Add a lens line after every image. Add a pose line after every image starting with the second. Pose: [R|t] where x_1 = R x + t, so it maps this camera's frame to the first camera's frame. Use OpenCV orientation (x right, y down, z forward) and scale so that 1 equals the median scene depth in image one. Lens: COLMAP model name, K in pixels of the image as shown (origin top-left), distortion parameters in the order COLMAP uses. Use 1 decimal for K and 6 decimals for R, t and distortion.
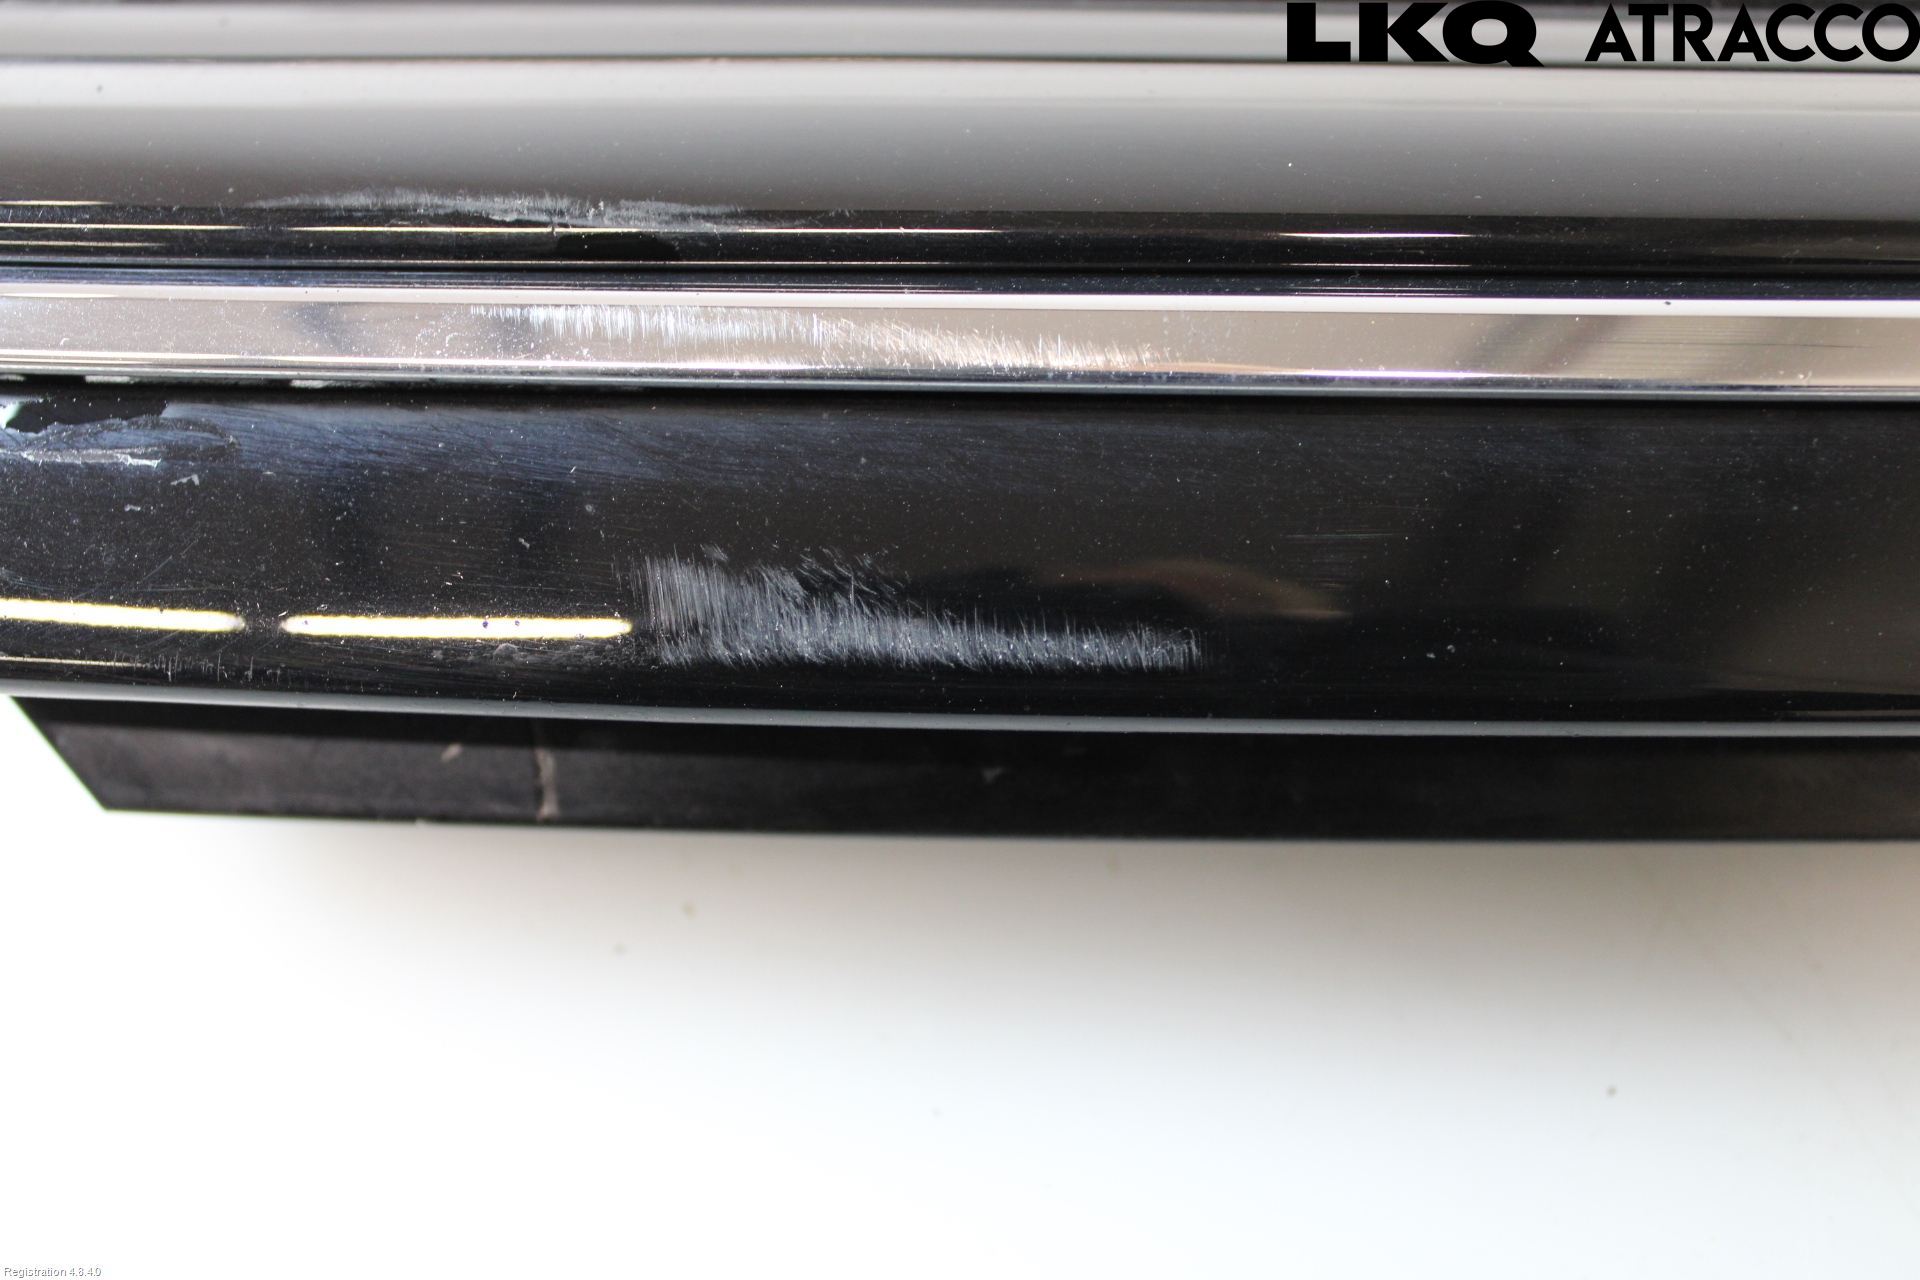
lens RADIAL K [[2158.3, 0, 960.0], [0, 2158.3, 640.0], [0, 0, 1]] dist [-0.114968, 0.221921]
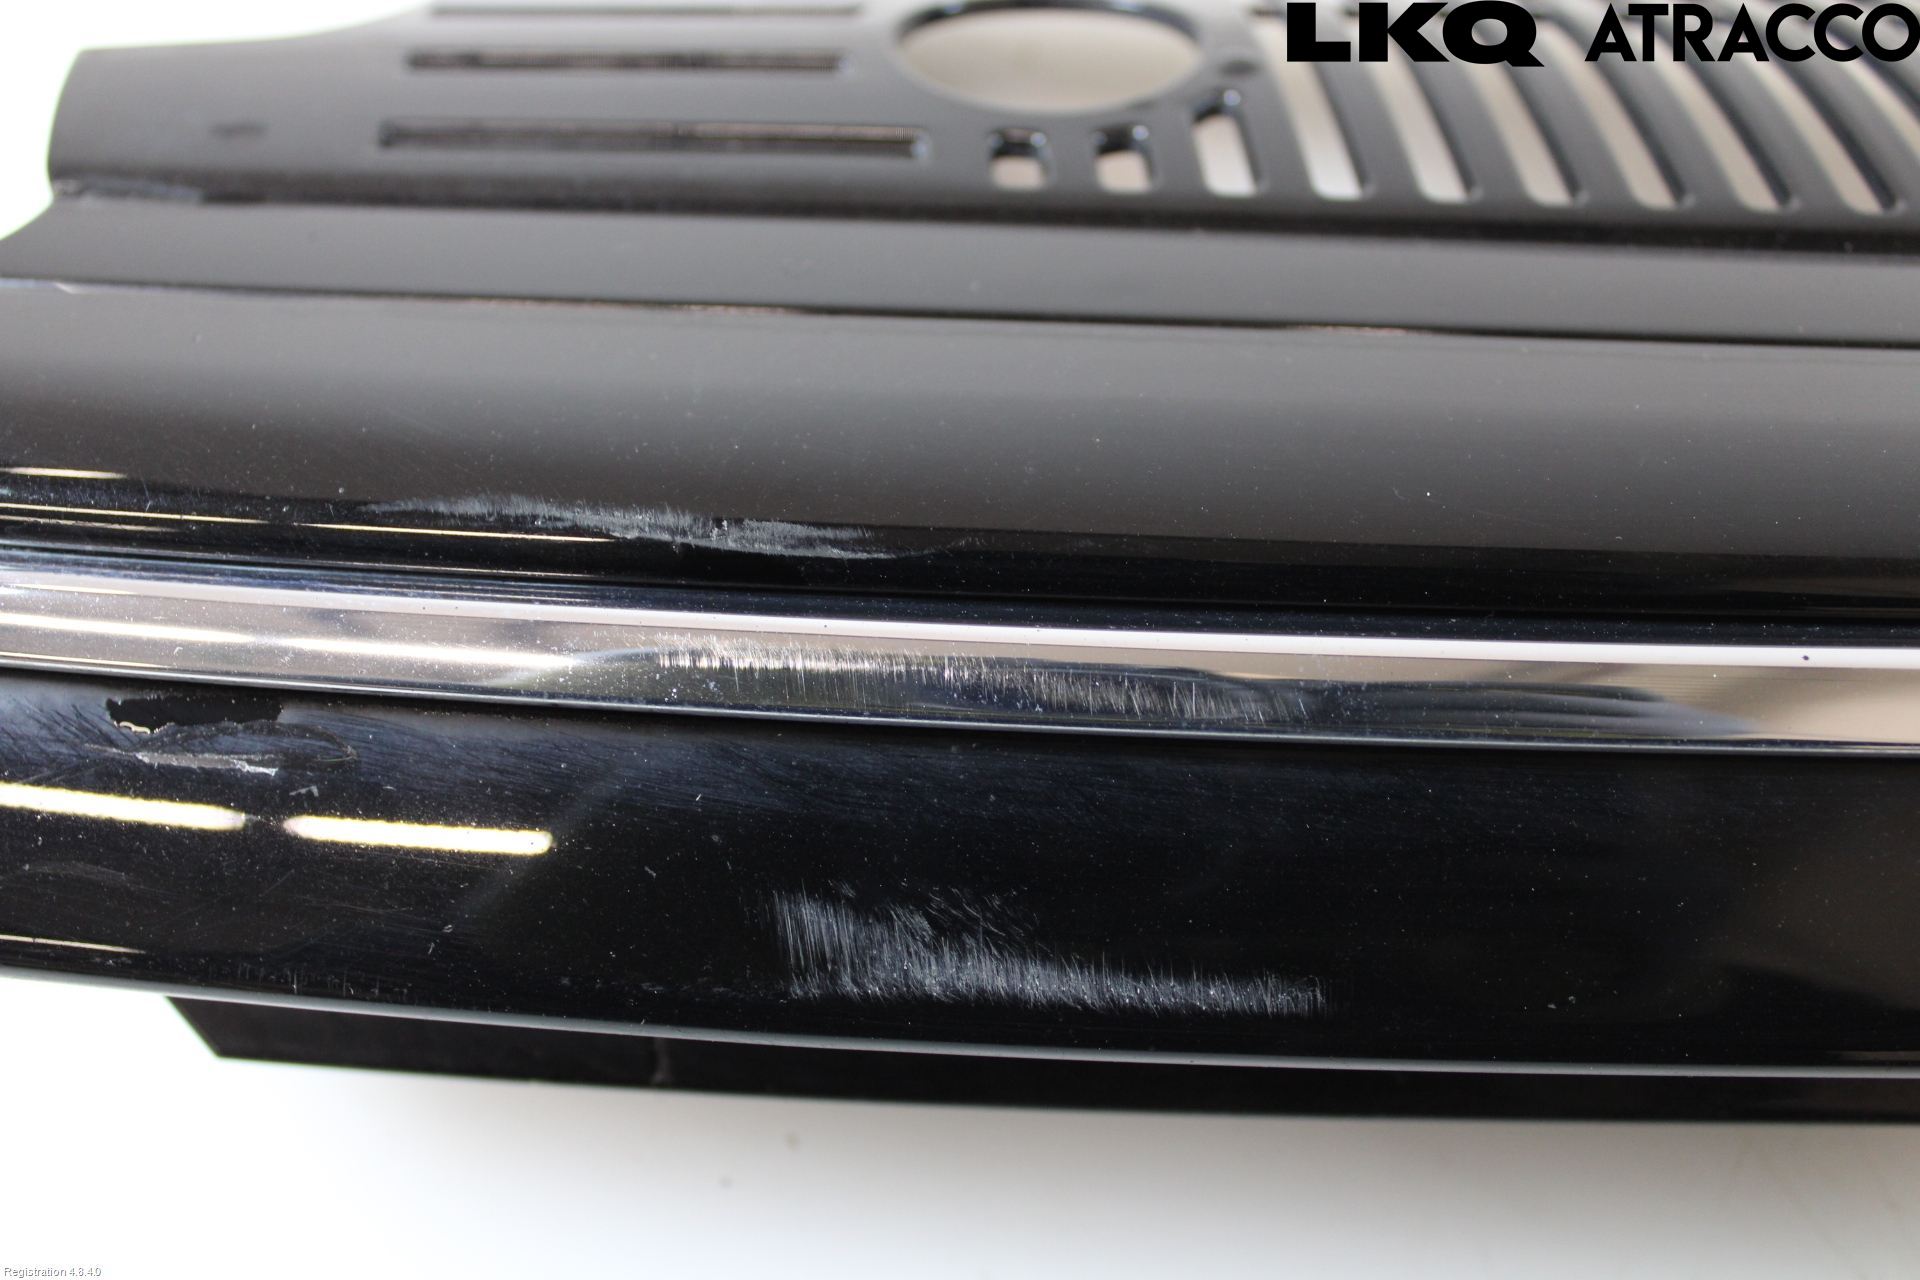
lens RADIAL K [[2158.3, 0, 960.0], [0, 2158.3, 640.0], [0, 0, 1]] dist [-0.114968, 0.221921]
pose [[0.999896, 0.012703, 0.006889, -0.067350], [-0.013380, 0.993908, 0.109399, -0.263886], [-0.005458, -0.109480, 0.993974, 0.017267]]
